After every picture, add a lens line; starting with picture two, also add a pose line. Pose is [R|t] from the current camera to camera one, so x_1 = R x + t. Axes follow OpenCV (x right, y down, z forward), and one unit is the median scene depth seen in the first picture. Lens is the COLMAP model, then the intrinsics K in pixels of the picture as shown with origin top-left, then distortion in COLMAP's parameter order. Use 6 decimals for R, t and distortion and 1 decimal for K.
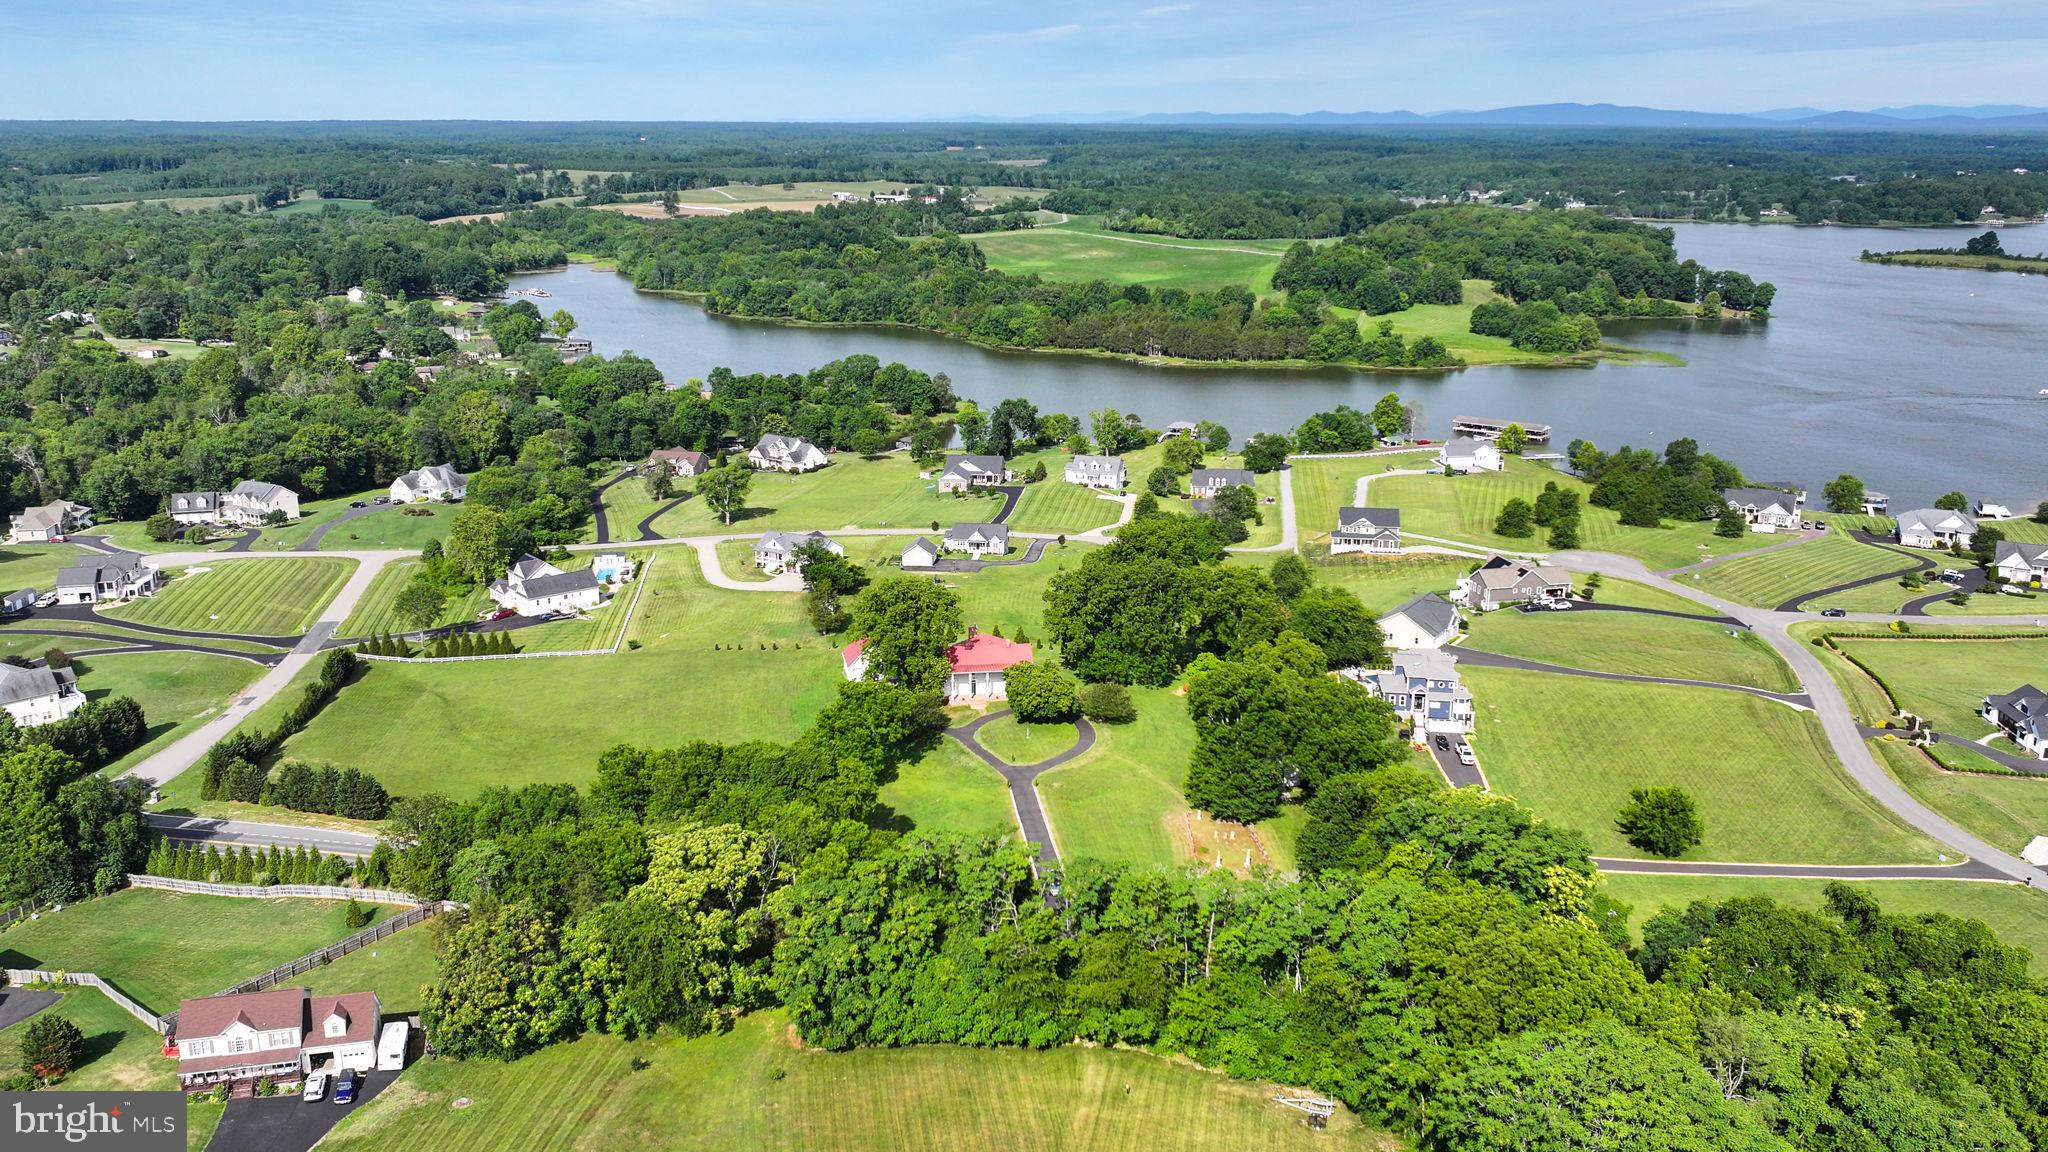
lens RADIAL K [[1674.9, 0, 1024.0], [0, 1674.9, 576.0], [0, 0, 1]] dist [0.016475, -0.022394]
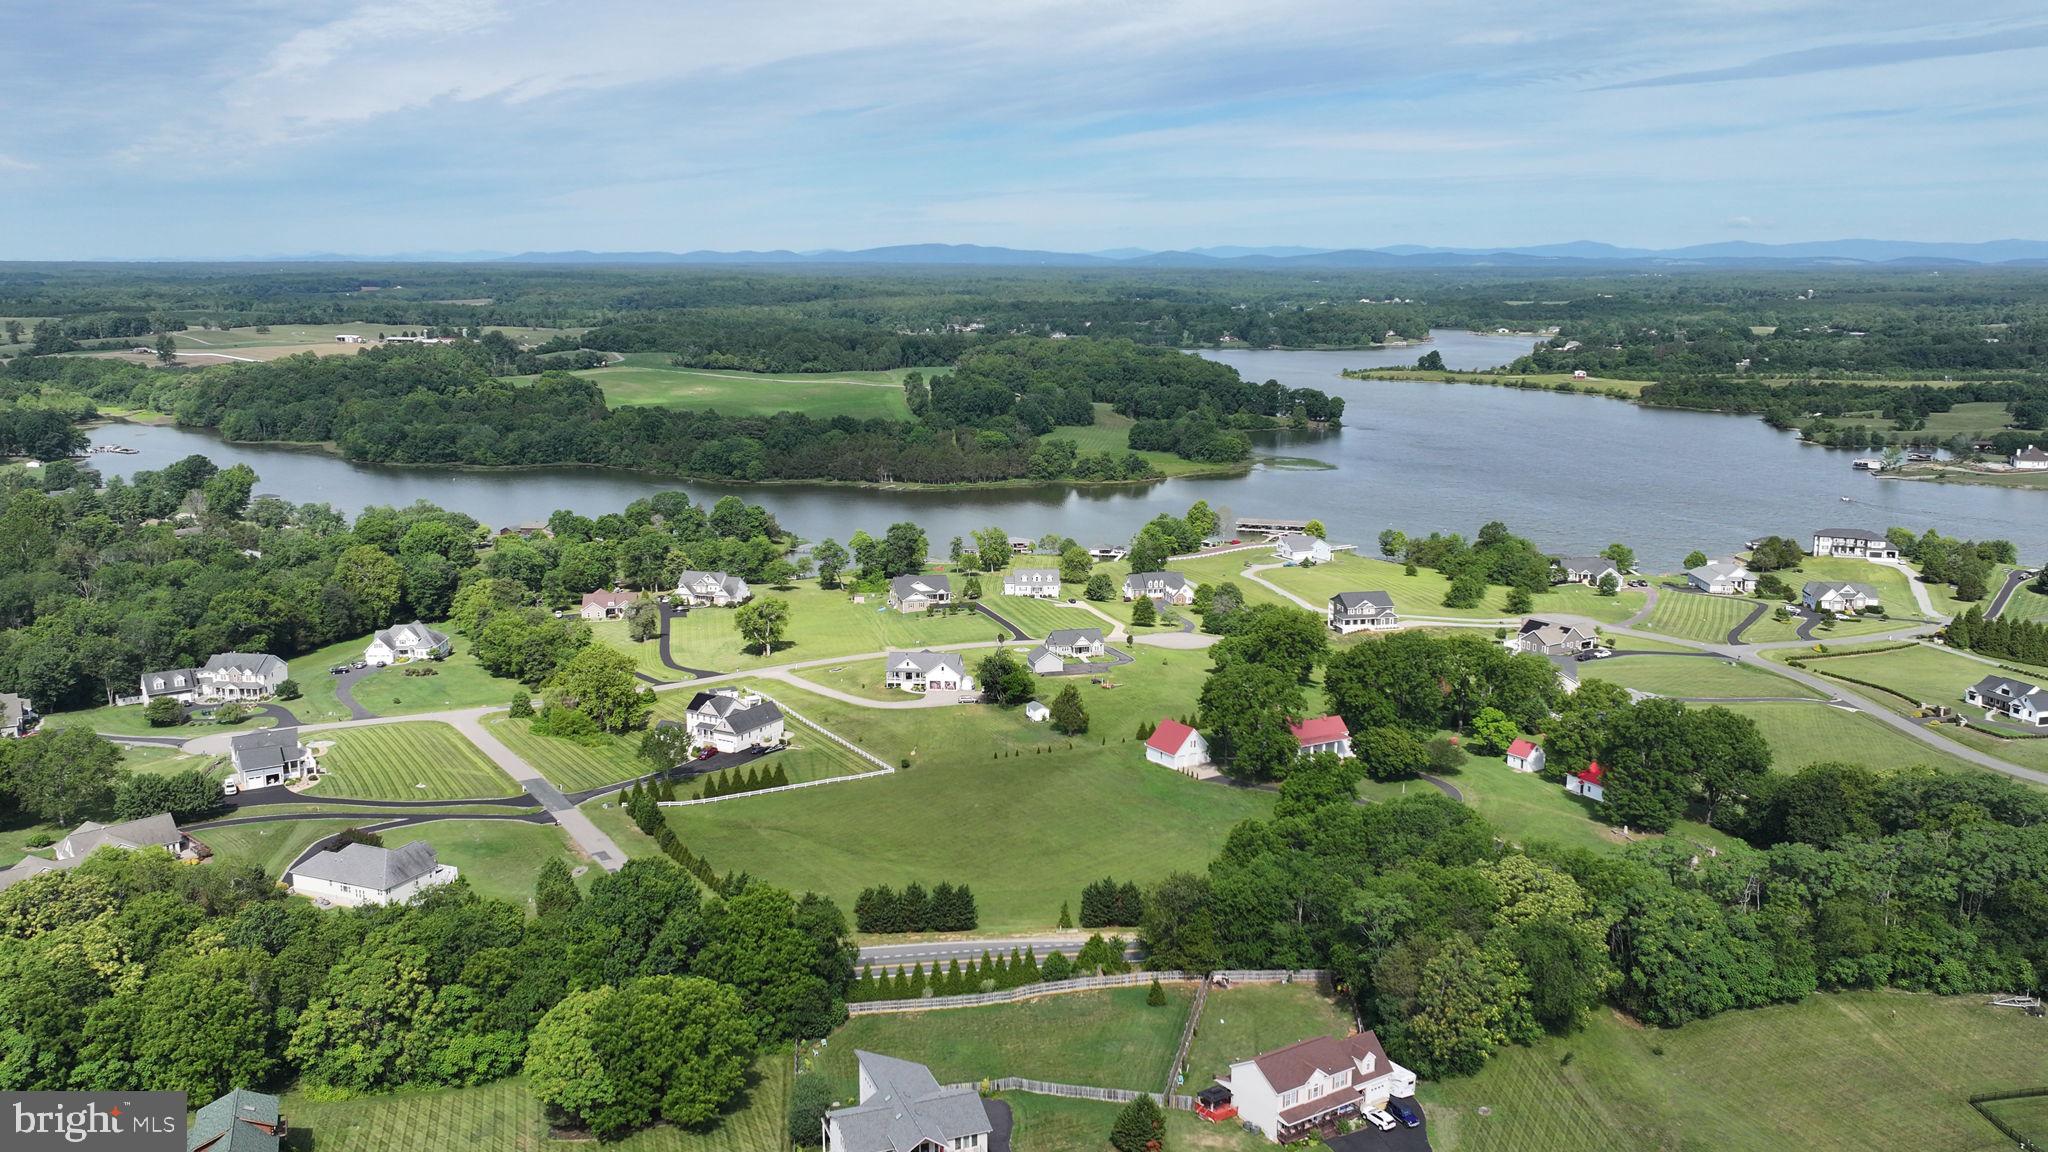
lens RADIAL K [[1674.9, 0, 1024.0], [0, 1674.9, 576.0], [0, 0, 1]] dist [0.016475, -0.022394]
pose [[0.936481, -0.066751, 0.344308, -0.331560], [0.093526, 0.993701, -0.061734, -0.001868], [-0.338018, 0.090014, 0.936825, 0.002282]]
